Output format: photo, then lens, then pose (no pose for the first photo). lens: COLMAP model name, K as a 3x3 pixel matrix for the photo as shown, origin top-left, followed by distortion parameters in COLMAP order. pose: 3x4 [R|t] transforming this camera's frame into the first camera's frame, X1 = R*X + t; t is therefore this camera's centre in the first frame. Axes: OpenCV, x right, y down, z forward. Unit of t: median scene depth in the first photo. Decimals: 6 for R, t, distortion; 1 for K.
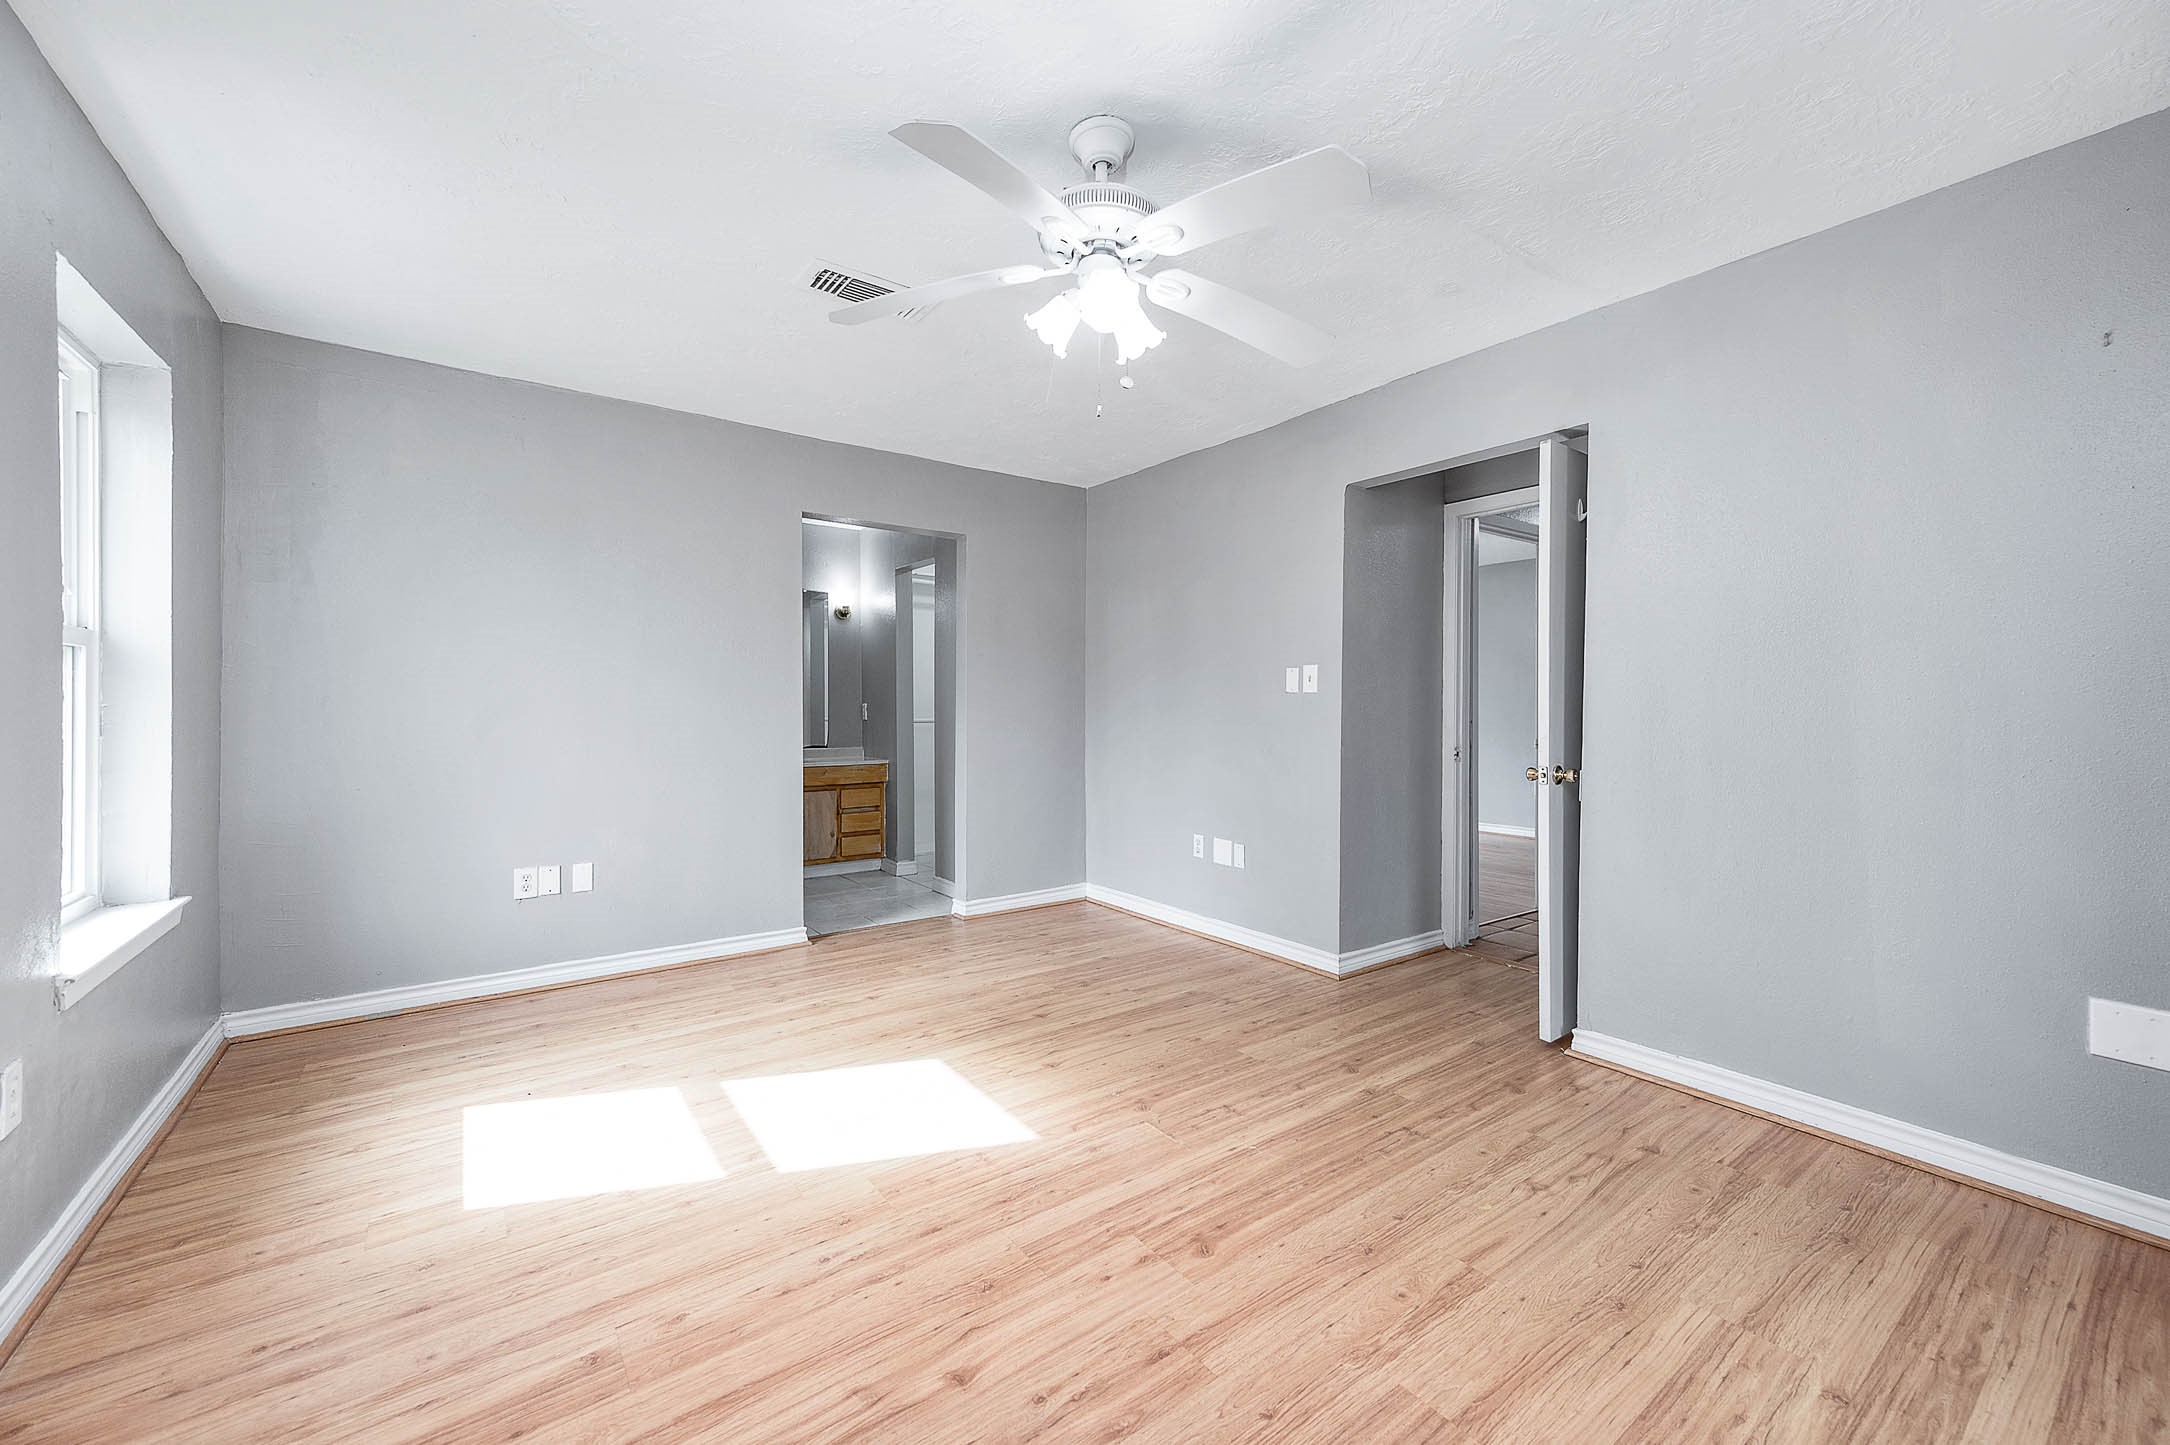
lens RADIAL K [[853.5, 0, 1084.5], [0, 853.5, 711.4], [0, 0, 1]] dist [-0.001072, 0.000014]
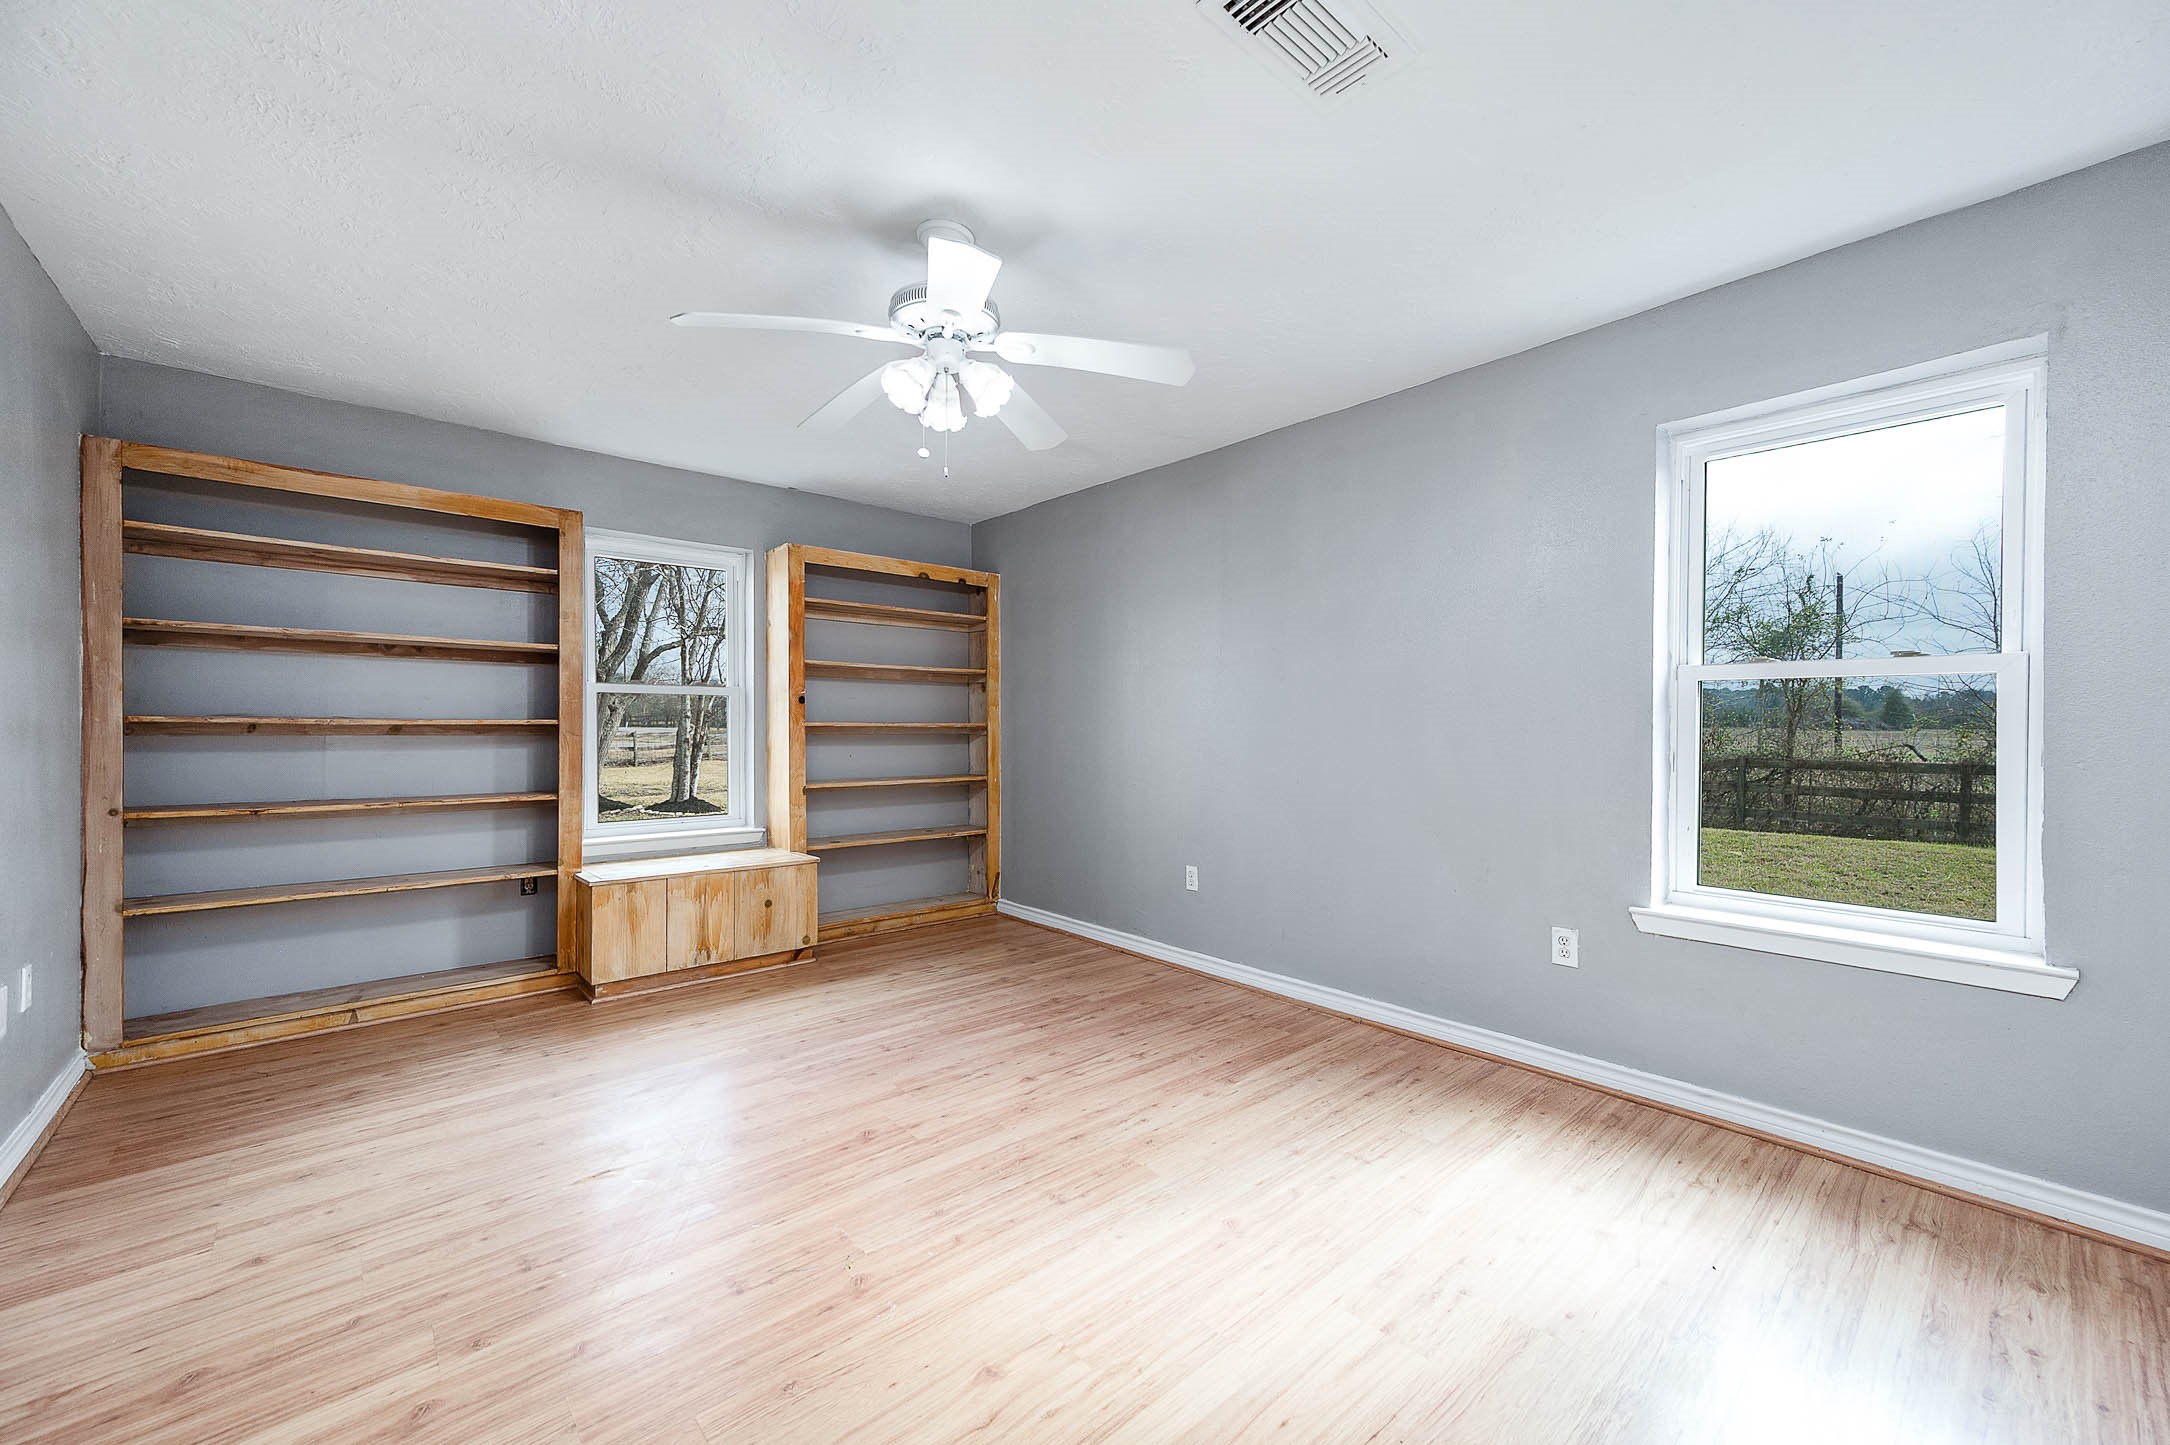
lens RADIAL K [[853.5, 0, 1087.9], [0, 853.5, 725.2], [0, 0, 1]] dist [-0.001072, 0.000014]
pose [[-0.995008, -0.005798, -0.099625, -0.059445], [-0.006651, 0.999944, 0.008235, -0.019135], [0.099571, 0.008856, -0.994991, 2.109588]]
